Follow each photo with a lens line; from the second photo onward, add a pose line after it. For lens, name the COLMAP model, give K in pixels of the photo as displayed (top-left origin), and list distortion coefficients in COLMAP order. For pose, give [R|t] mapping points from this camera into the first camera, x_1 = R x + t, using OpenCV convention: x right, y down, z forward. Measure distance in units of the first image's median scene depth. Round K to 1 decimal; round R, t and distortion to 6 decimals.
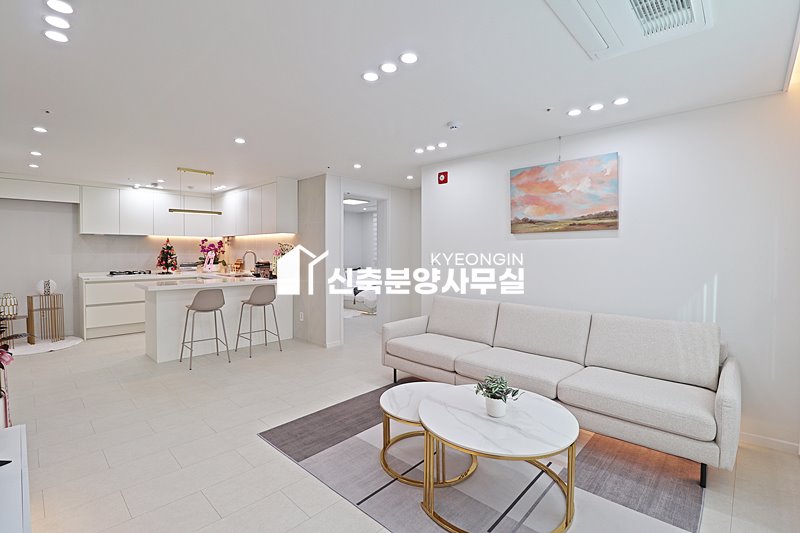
lens RADIAL K [[369.2, 0, 399.3], [0, 369.2, 255.1], [0, 0, 1]] dist [0.042467, -0.027186]
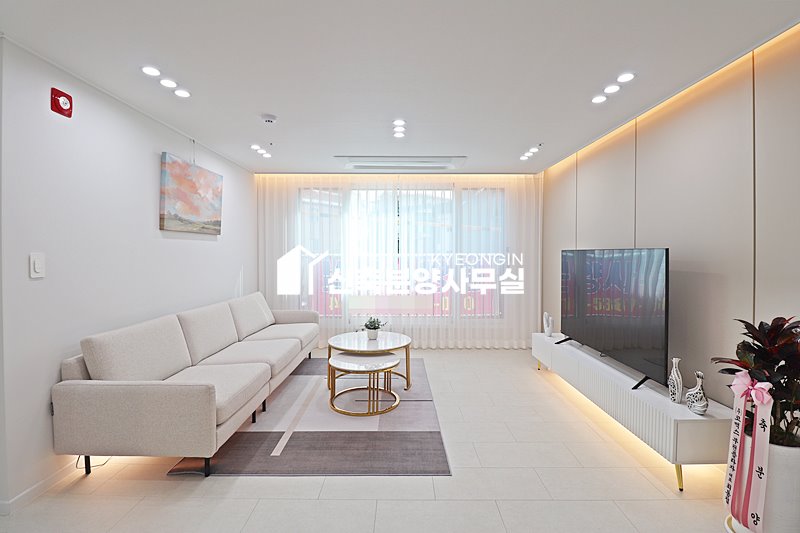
lens RADIAL K [[369.2, 0, 399.3], [0, 369.2, 255.1], [0, 0, 1]] dist [0.042467, -0.027186]
pose [[-0.686147, -0.006317, 0.727436, -0.771921], [0.006775, 0.999863, 0.015073, -0.014197], [-0.727432, 0.015270, -0.686010, 1.413180]]
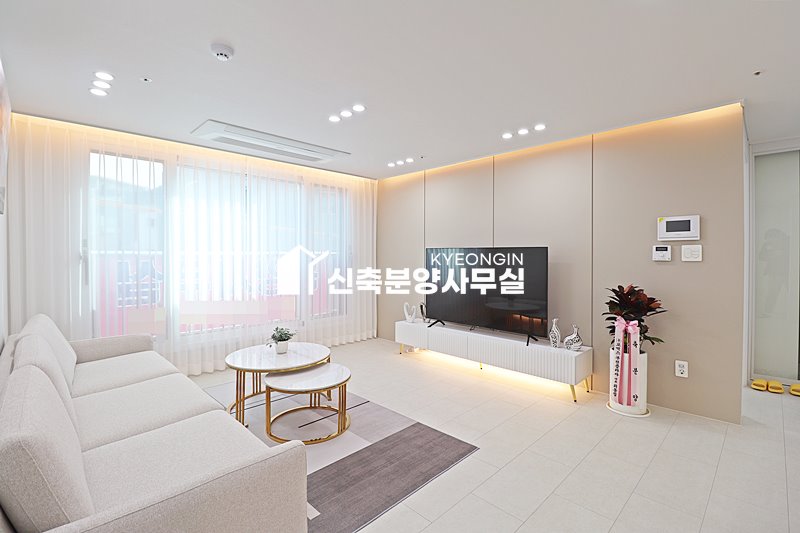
lens RADIAL K [[369.2, 0, 399.3], [0, 369.2, 255.1], [0, 0, 1]] dist [0.042467, -0.027186]
pose [[-0.999691, -0.005481, 0.024247, -0.176610], [-0.005157, 0.999896, 0.013439, -0.003381], [-0.024318, 0.013310, -0.999616, 1.648154]]
